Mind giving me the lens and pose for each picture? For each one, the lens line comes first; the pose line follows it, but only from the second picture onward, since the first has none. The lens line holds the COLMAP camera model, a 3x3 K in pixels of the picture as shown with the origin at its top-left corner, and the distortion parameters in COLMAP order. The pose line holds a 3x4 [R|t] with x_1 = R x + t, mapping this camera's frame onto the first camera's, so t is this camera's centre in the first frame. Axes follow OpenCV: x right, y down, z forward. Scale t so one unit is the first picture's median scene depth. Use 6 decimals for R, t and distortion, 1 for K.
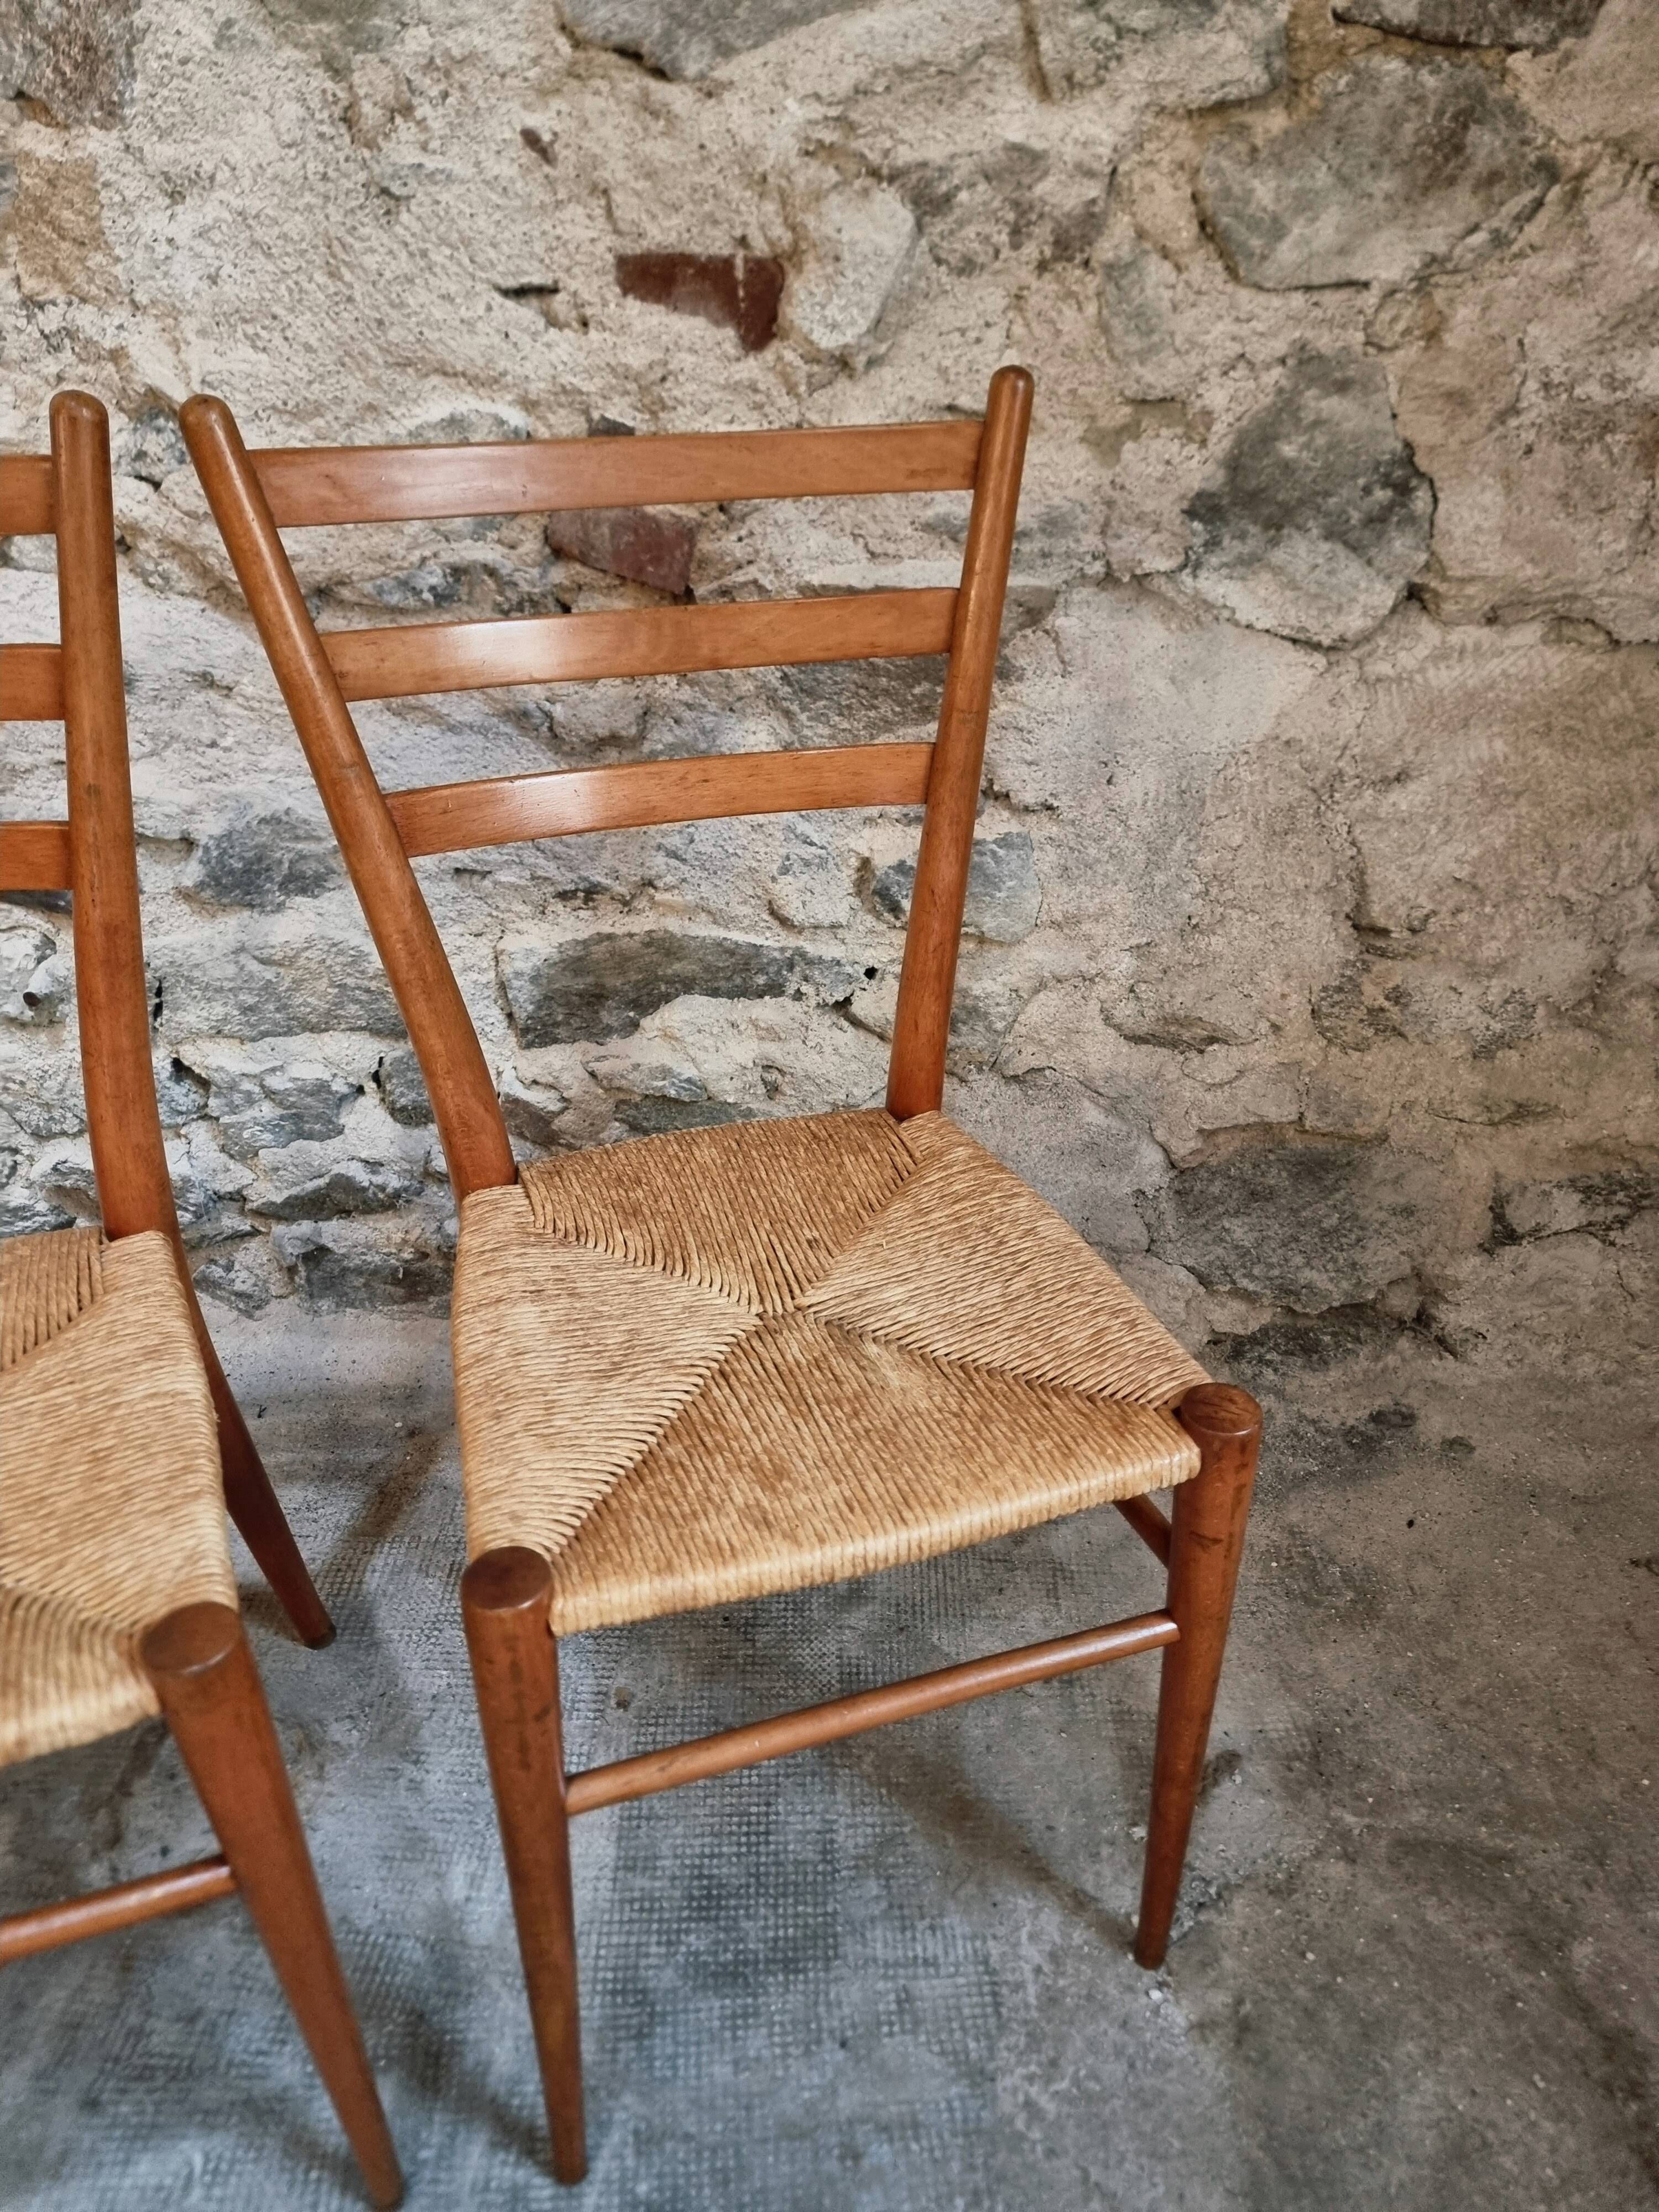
lens RADIAL K [[1544.5, 0, 837.1], [0, 1544.5, 1128.9], [0, 0, 1]] dist [0.071806, -0.072443]
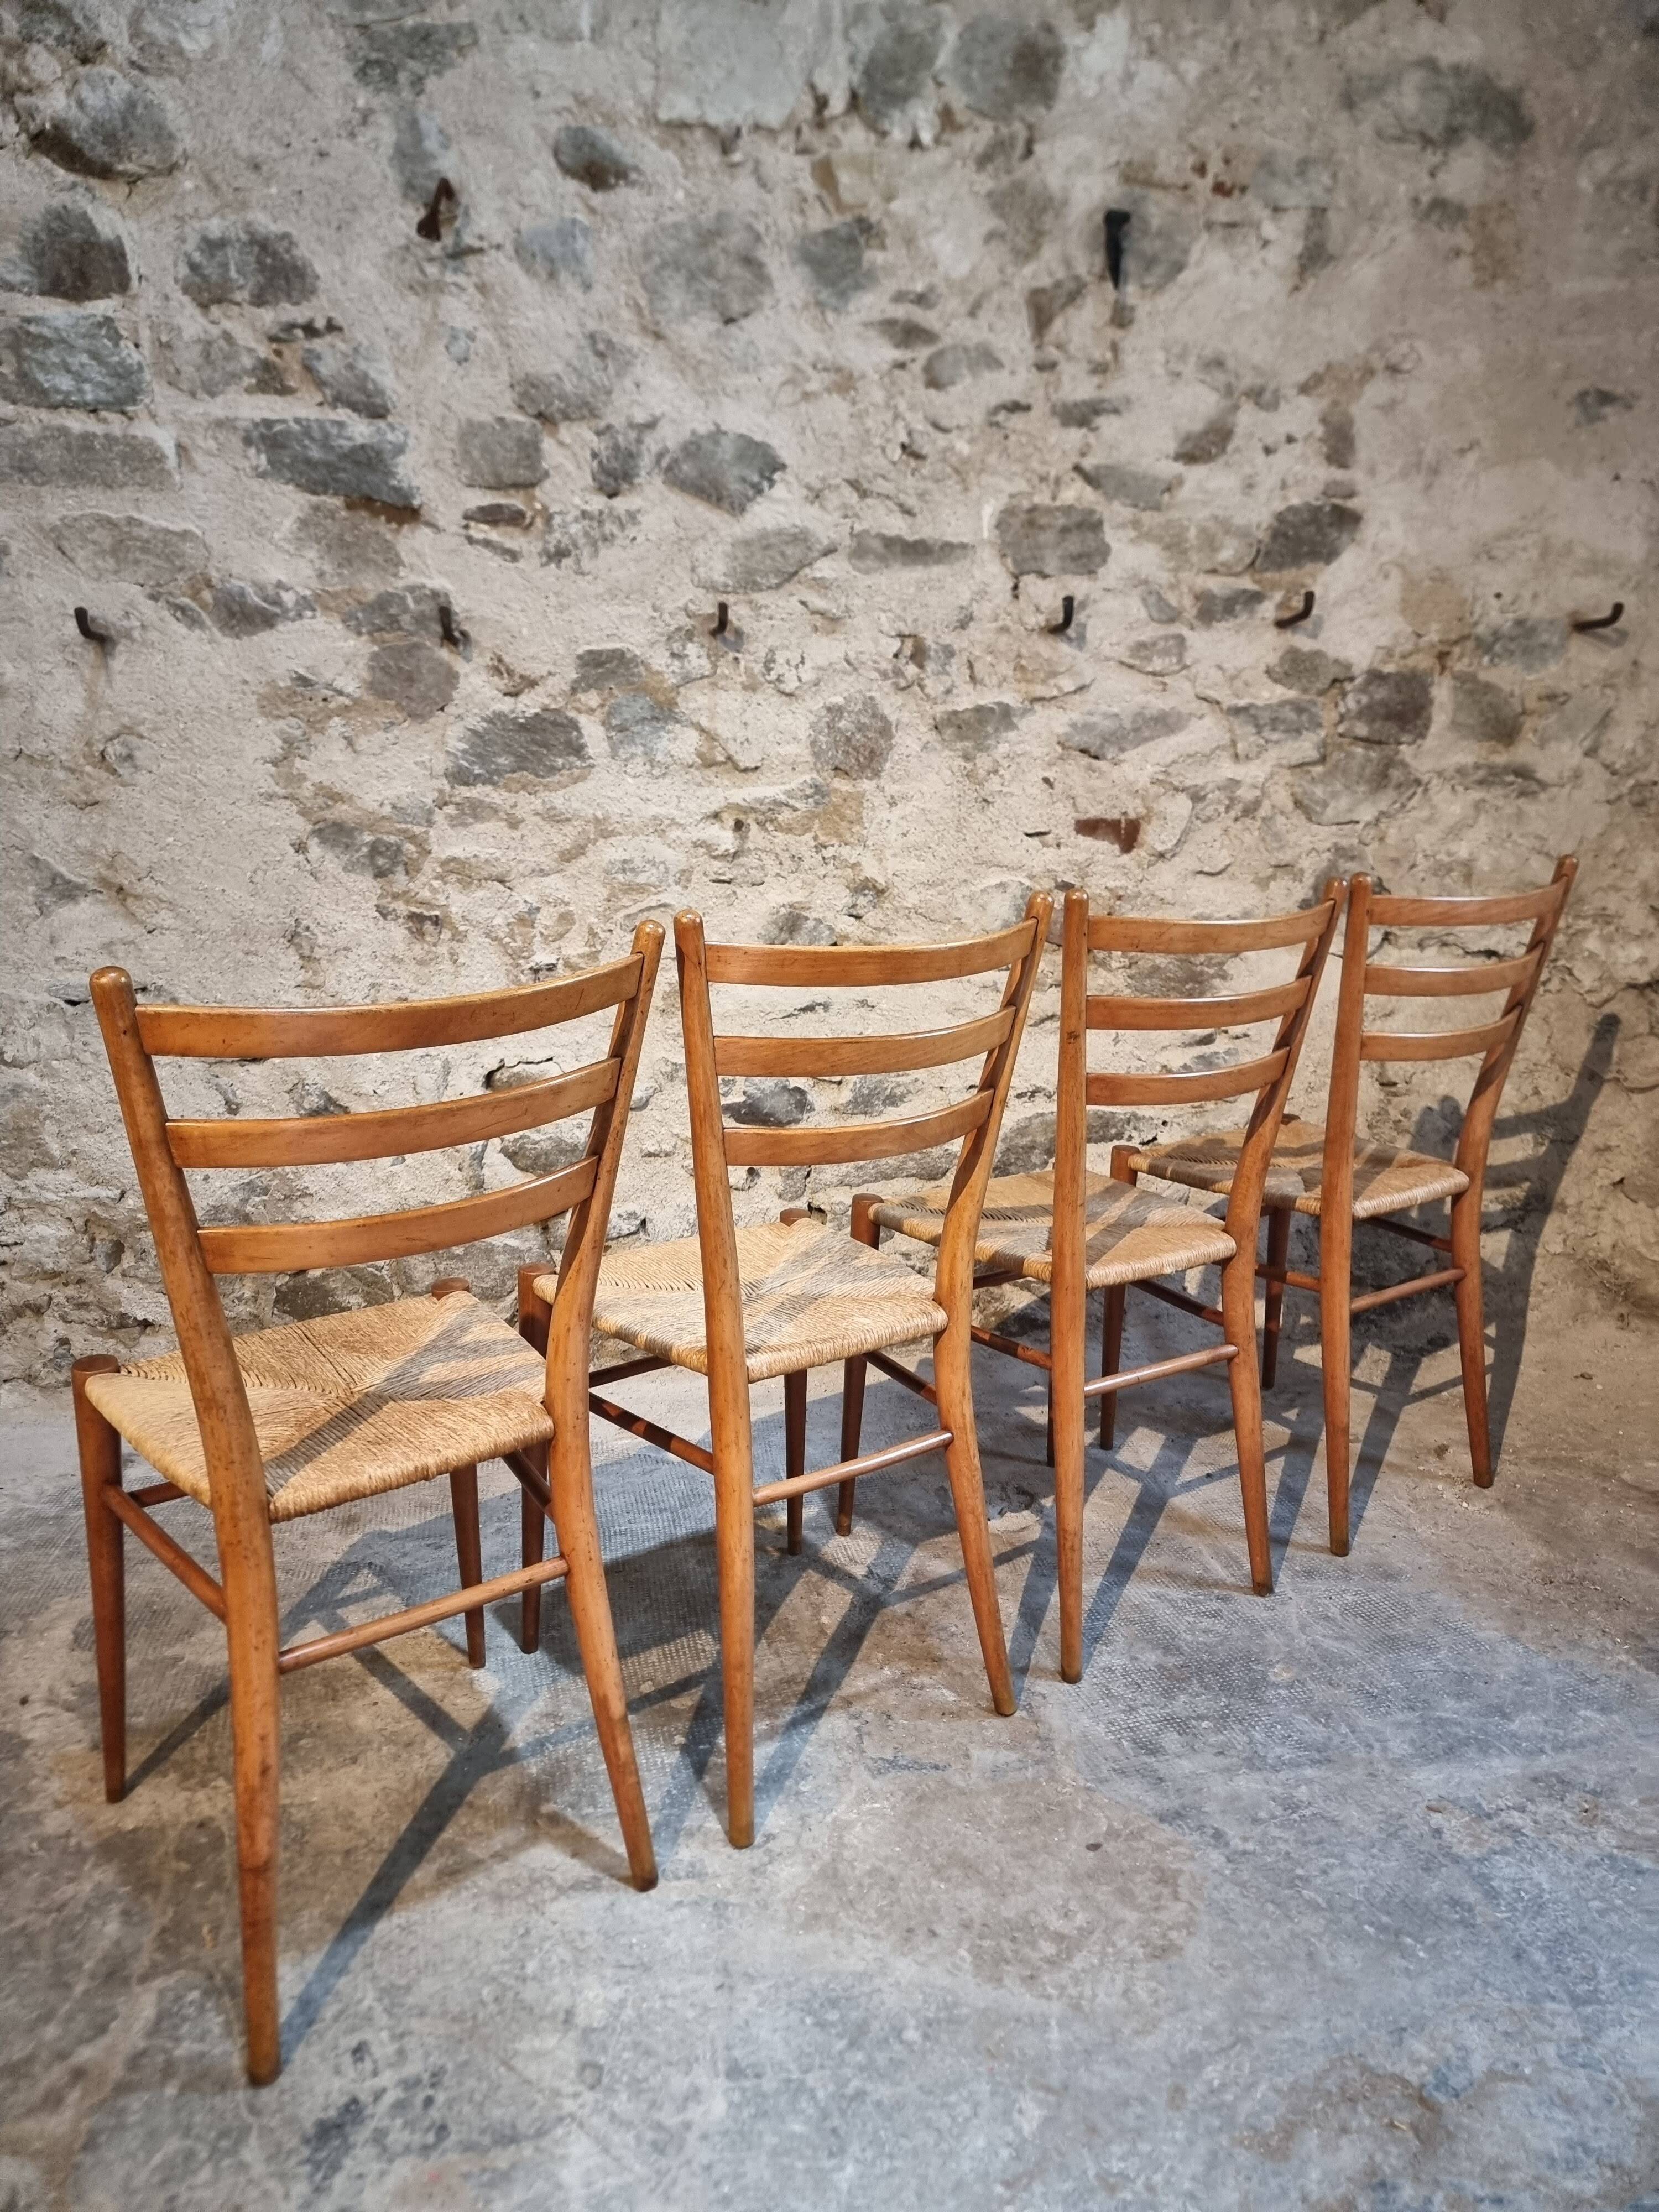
lens RADIAL K [[1537.6, 0, 806.4], [0, 1537.6, 1100.1], [0, 0, 1]] dist [0.085584, -0.102348]
pose [[0.976593, -0.059130, 0.206810, -0.959087], [0.126211, 0.936086, -0.328350, 0.535335], [-0.174176, 0.346766, 0.921638, -0.904144]]
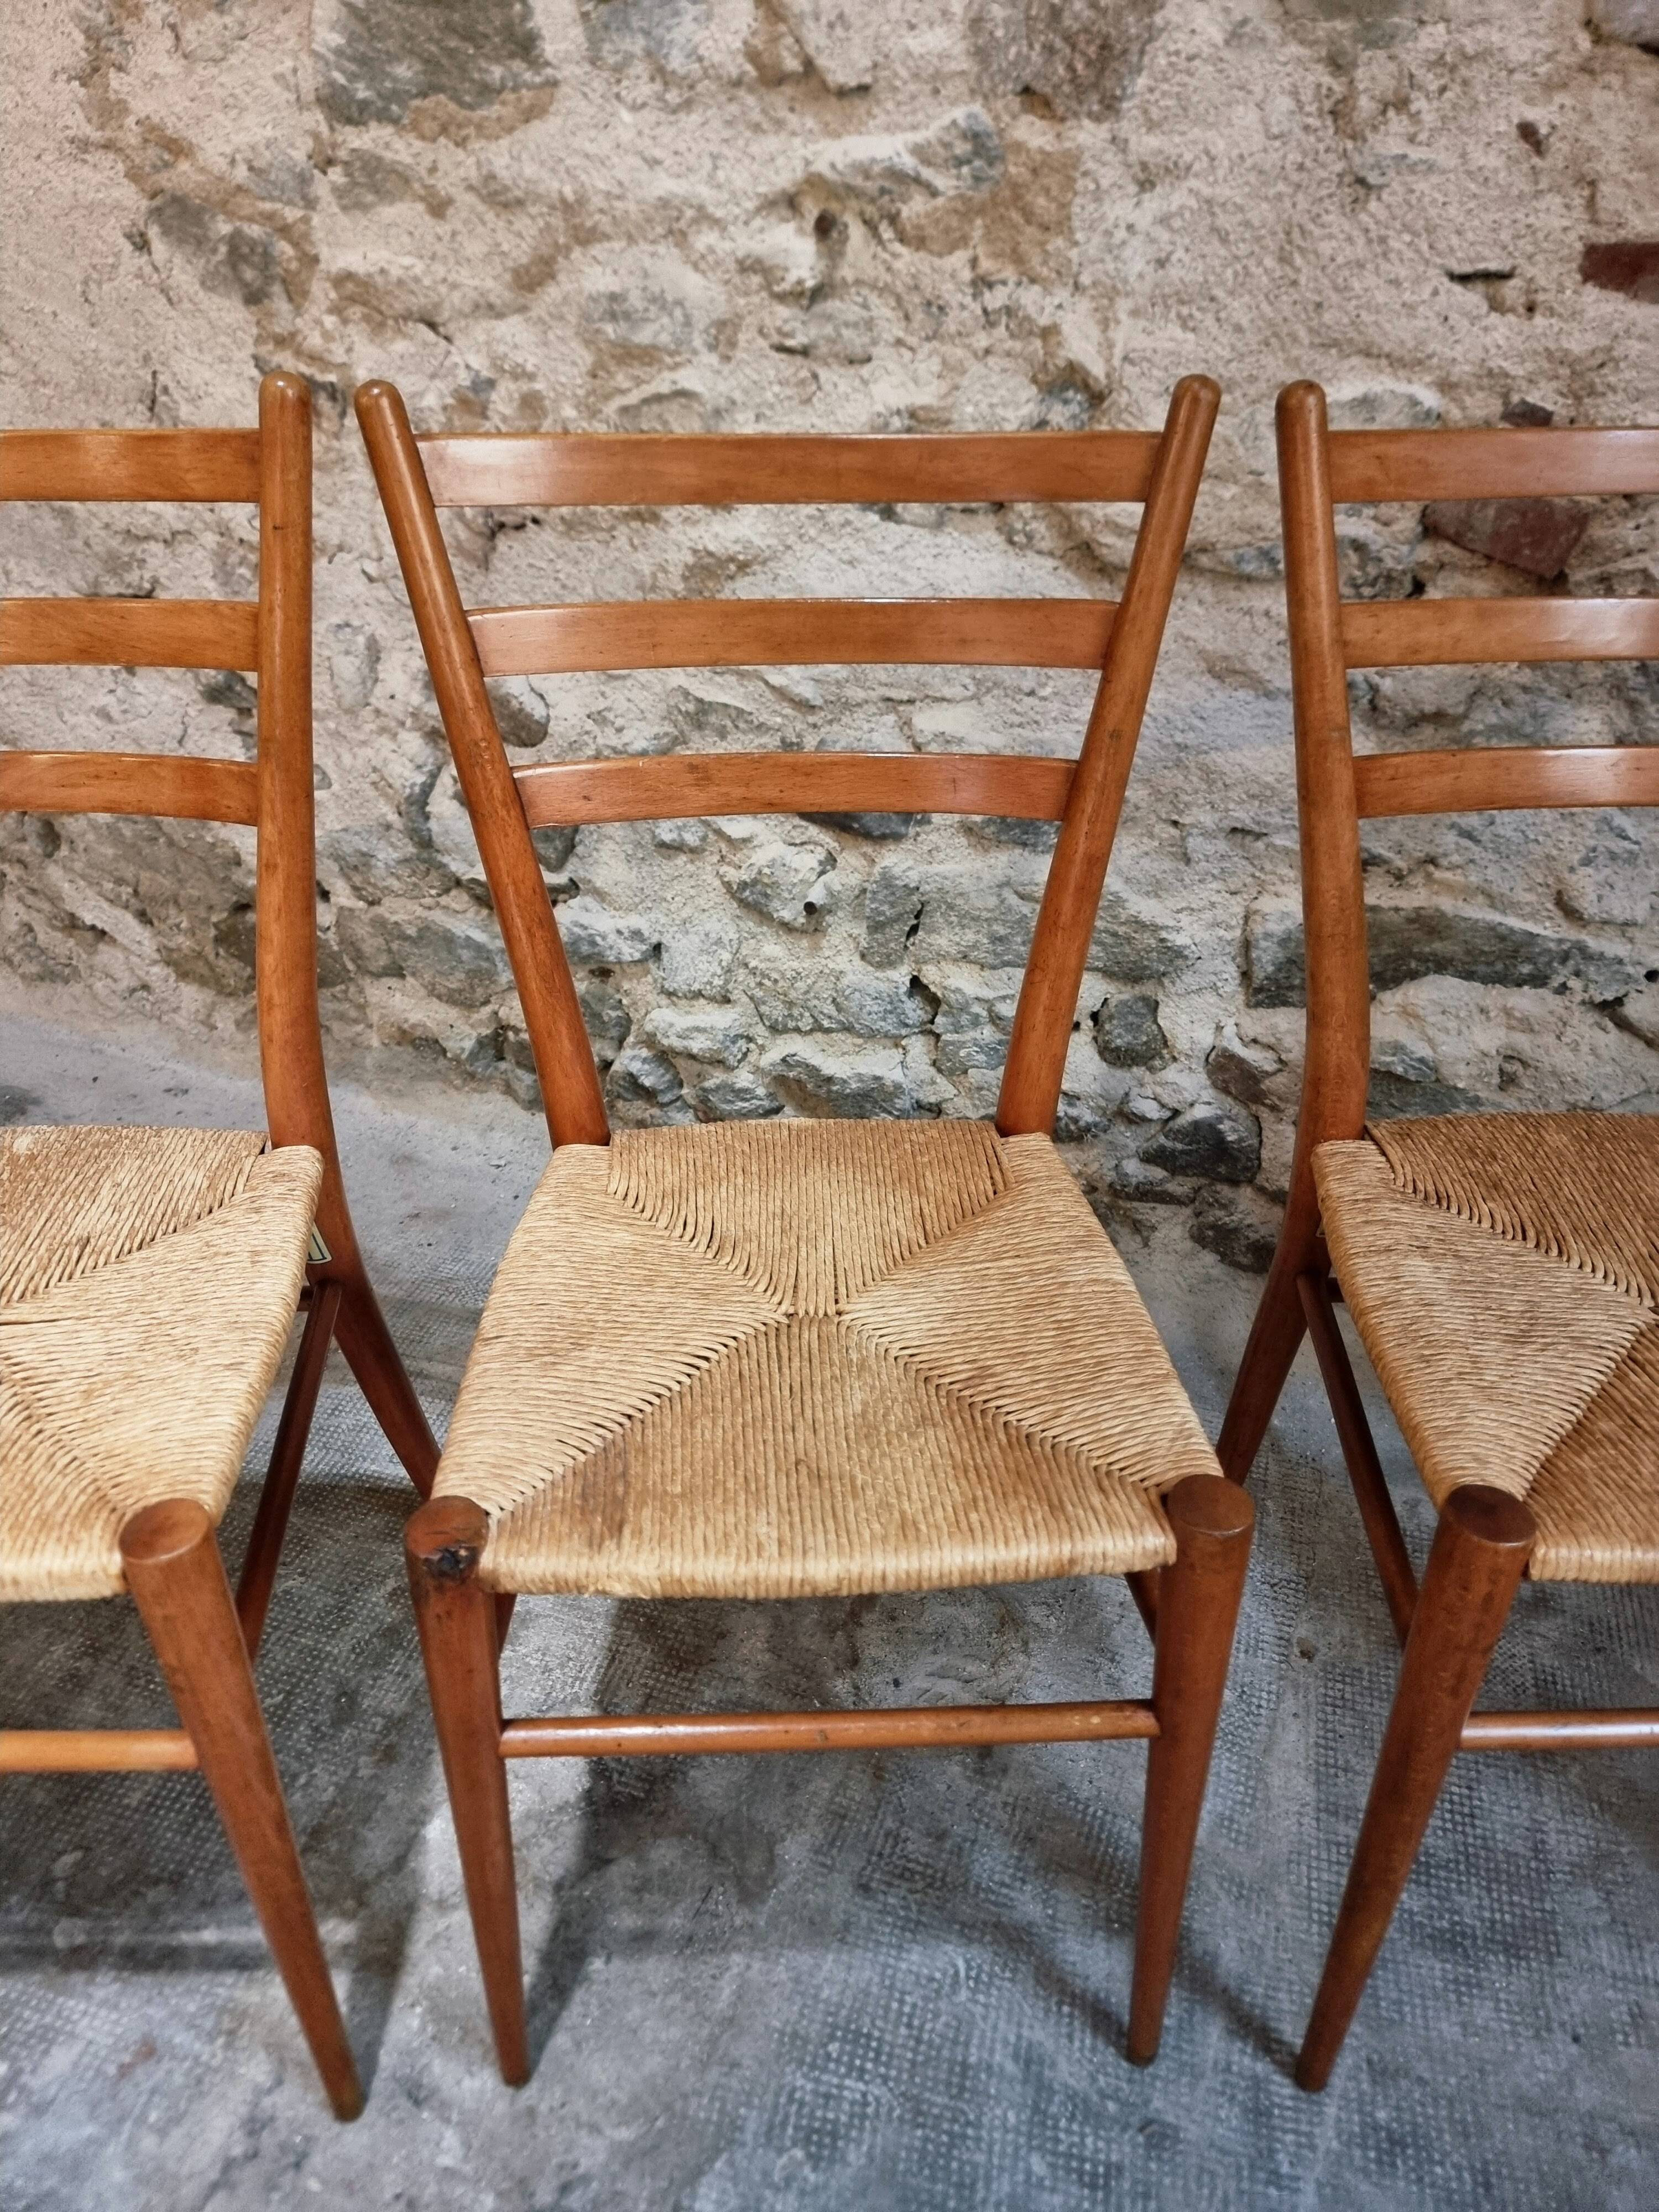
lens RADIAL K [[1548.1, 0, 812.7], [0, 1548.1, 1102.4], [0, 0, 1]] dist [0.073041, -0.076631]
pose [[0.958844, 0.146170, -0.243418, -0.255912], [-0.144428, 0.989197, 0.025090, 0.031026], [0.244456, 0.011099, 0.969597, -0.084639]]
